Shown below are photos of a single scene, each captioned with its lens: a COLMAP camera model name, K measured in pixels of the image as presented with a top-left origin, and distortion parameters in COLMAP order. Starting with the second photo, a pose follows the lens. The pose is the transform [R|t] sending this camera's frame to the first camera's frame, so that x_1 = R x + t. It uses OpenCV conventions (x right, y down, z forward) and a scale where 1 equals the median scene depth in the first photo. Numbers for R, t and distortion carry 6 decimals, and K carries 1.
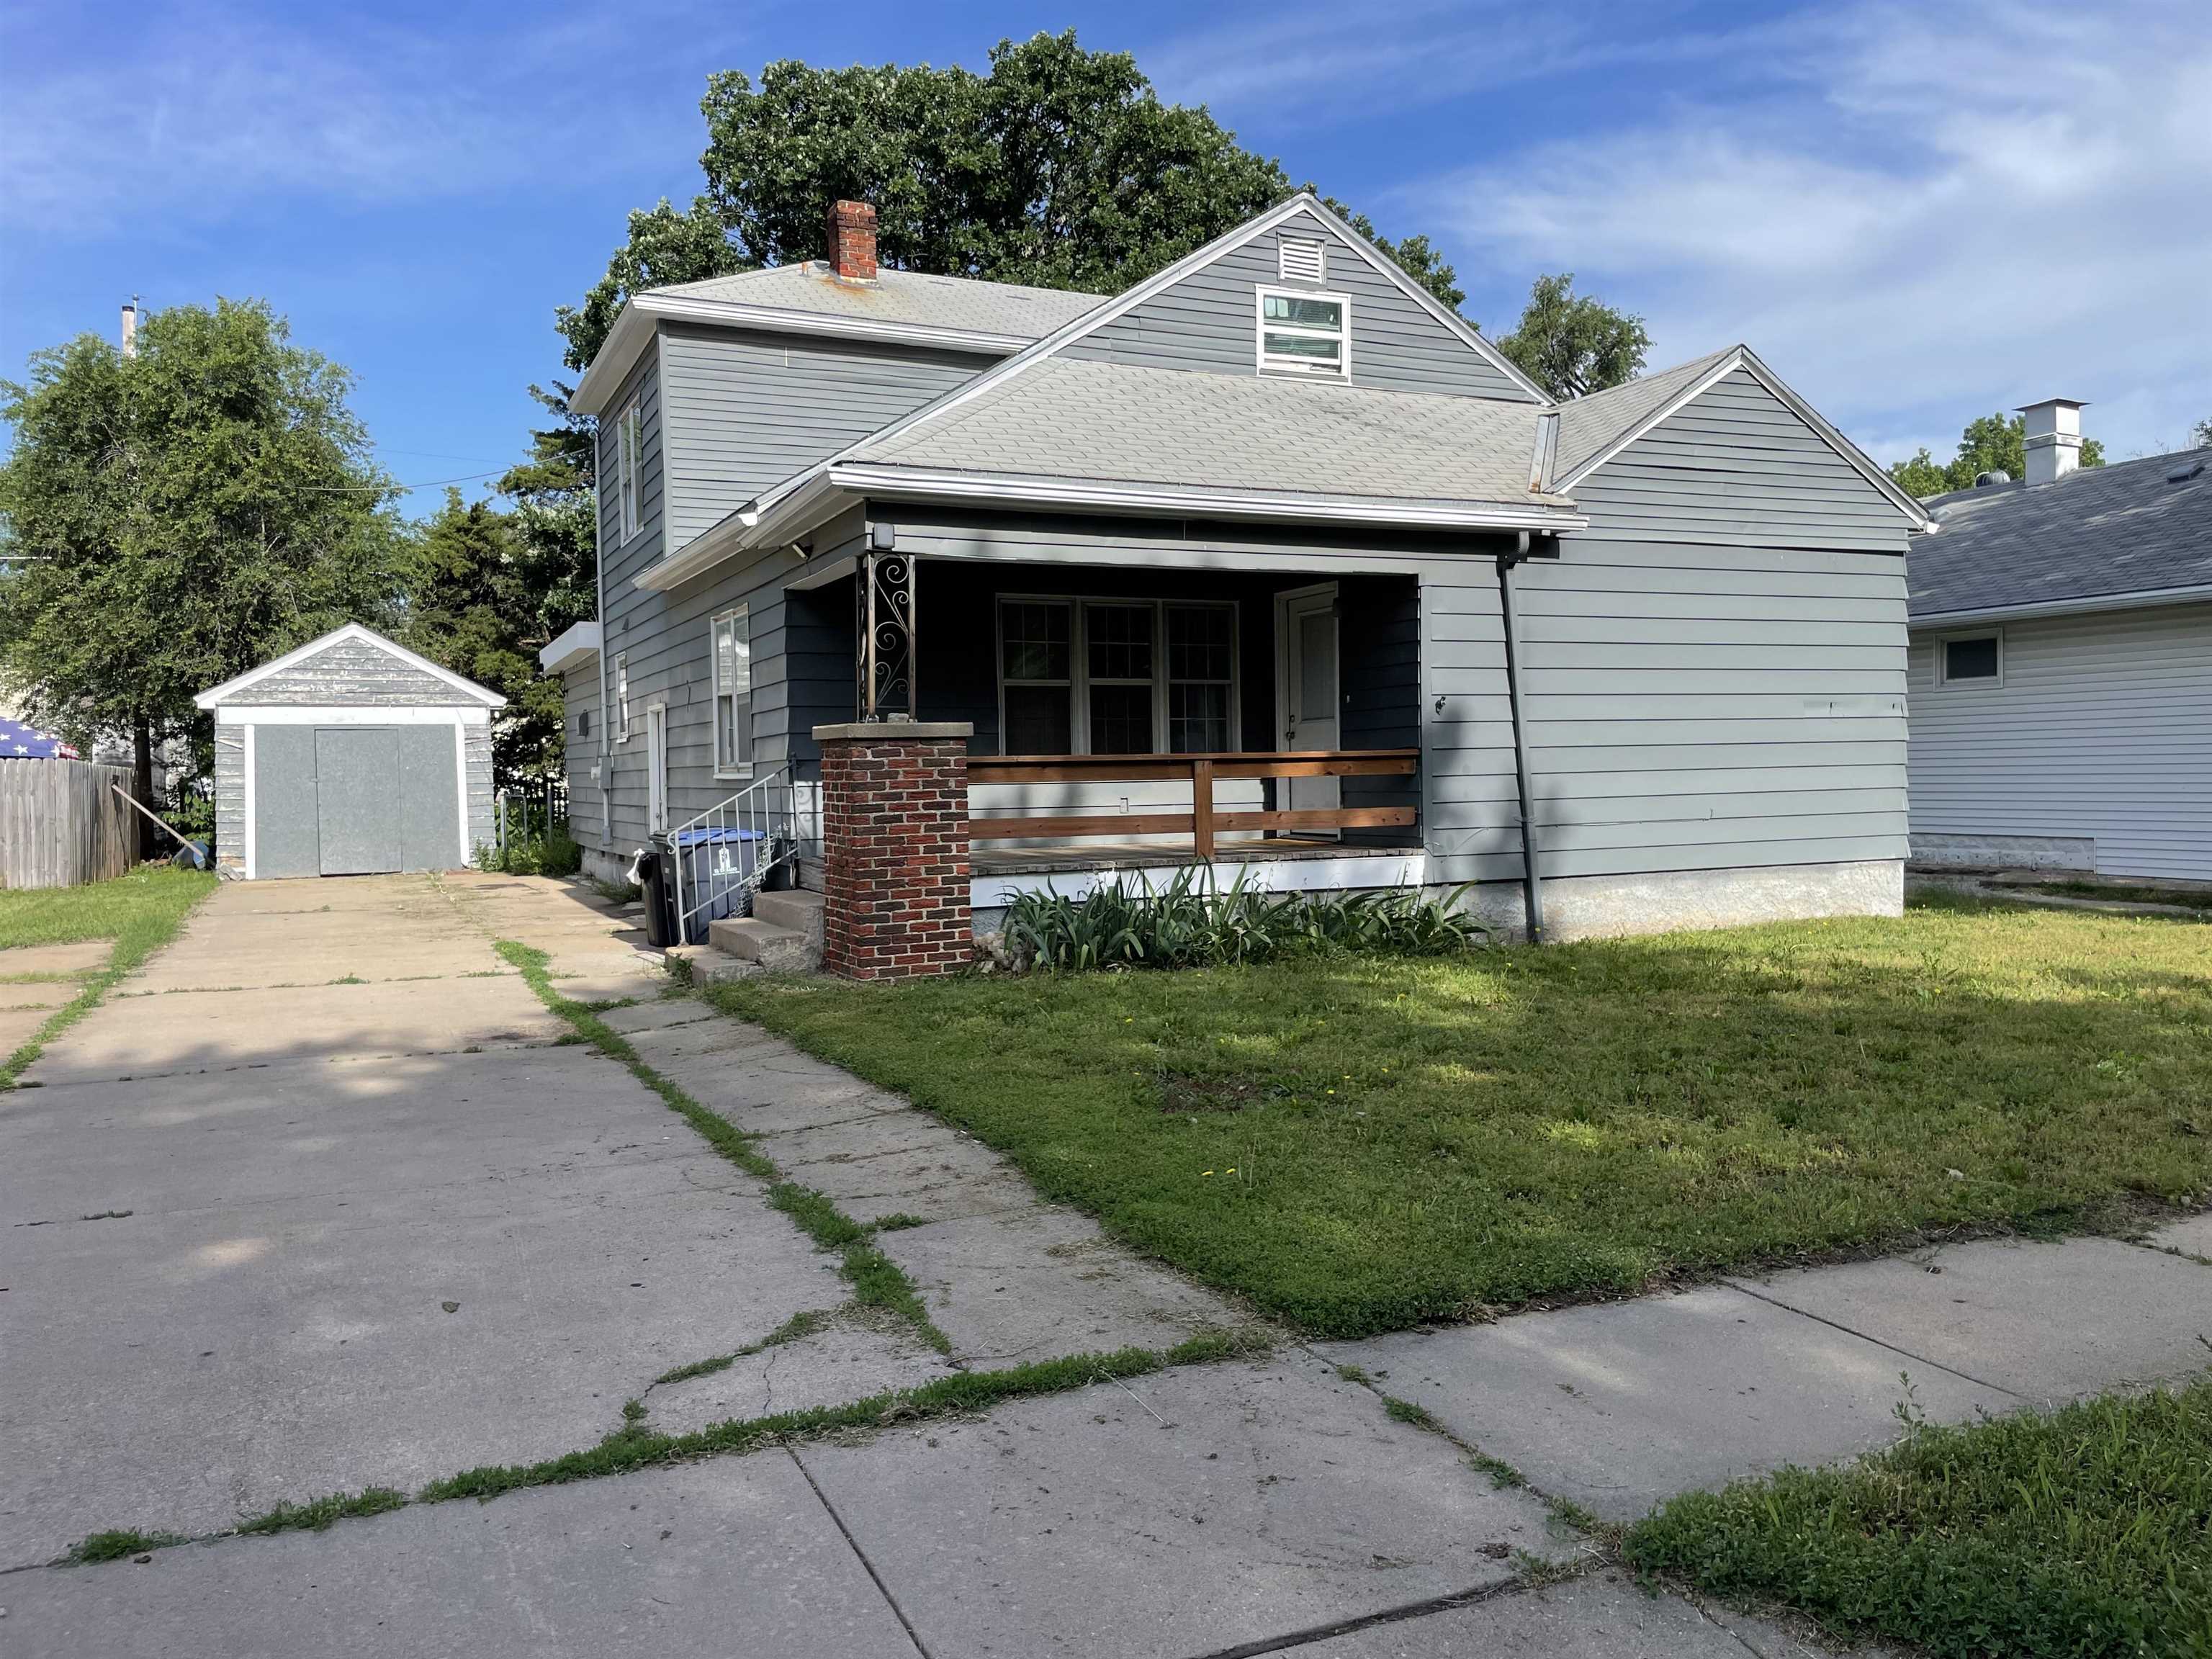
lens RADIAL K [[1706.4, 0, 1123.4], [0, 1706.4, 841.0], [0, 0, 1]] dist [0.078020, -0.118575]
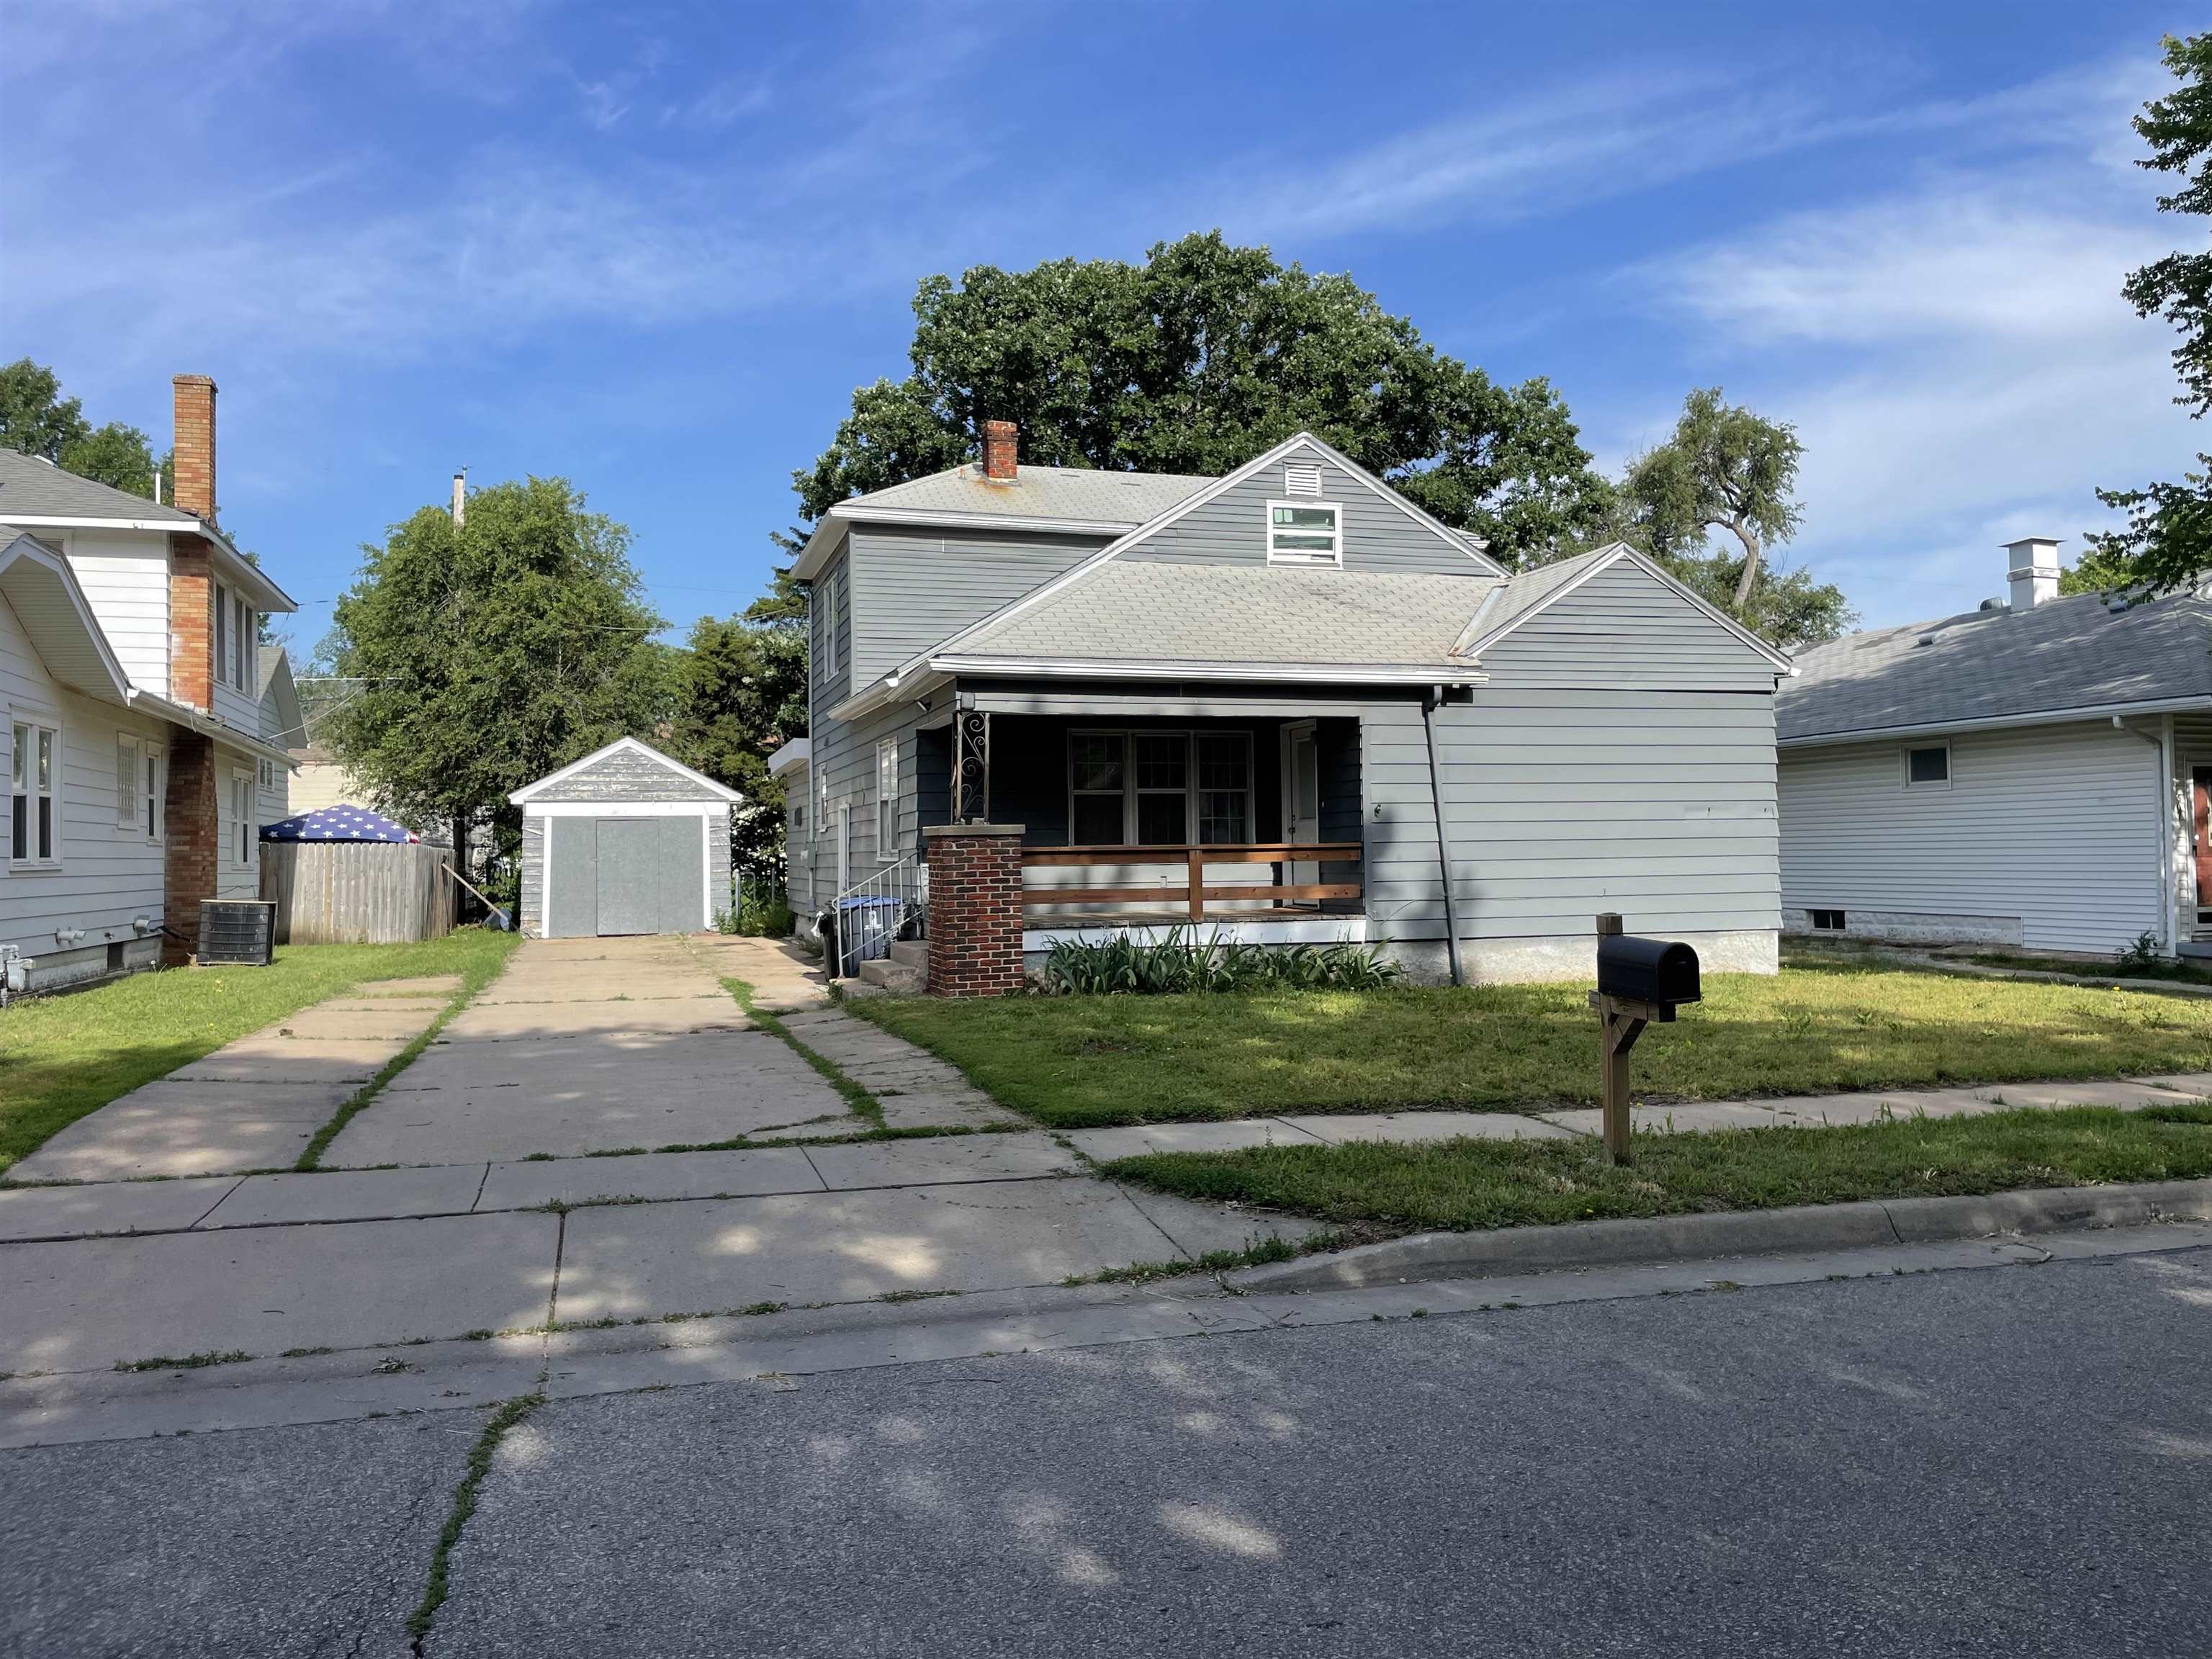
lens RADIAL K [[1706.4, 0, 1117.2], [0, 1706.4, 818.4], [0, 0, 1]] dist [0.078020, -0.118575]
pose [[0.990521, 0.001148, -0.137357, 0.106085], [-0.009370, 0.998201, -0.059228, 0.006395], [0.137041, 0.059954, 0.988749, -0.246834]]
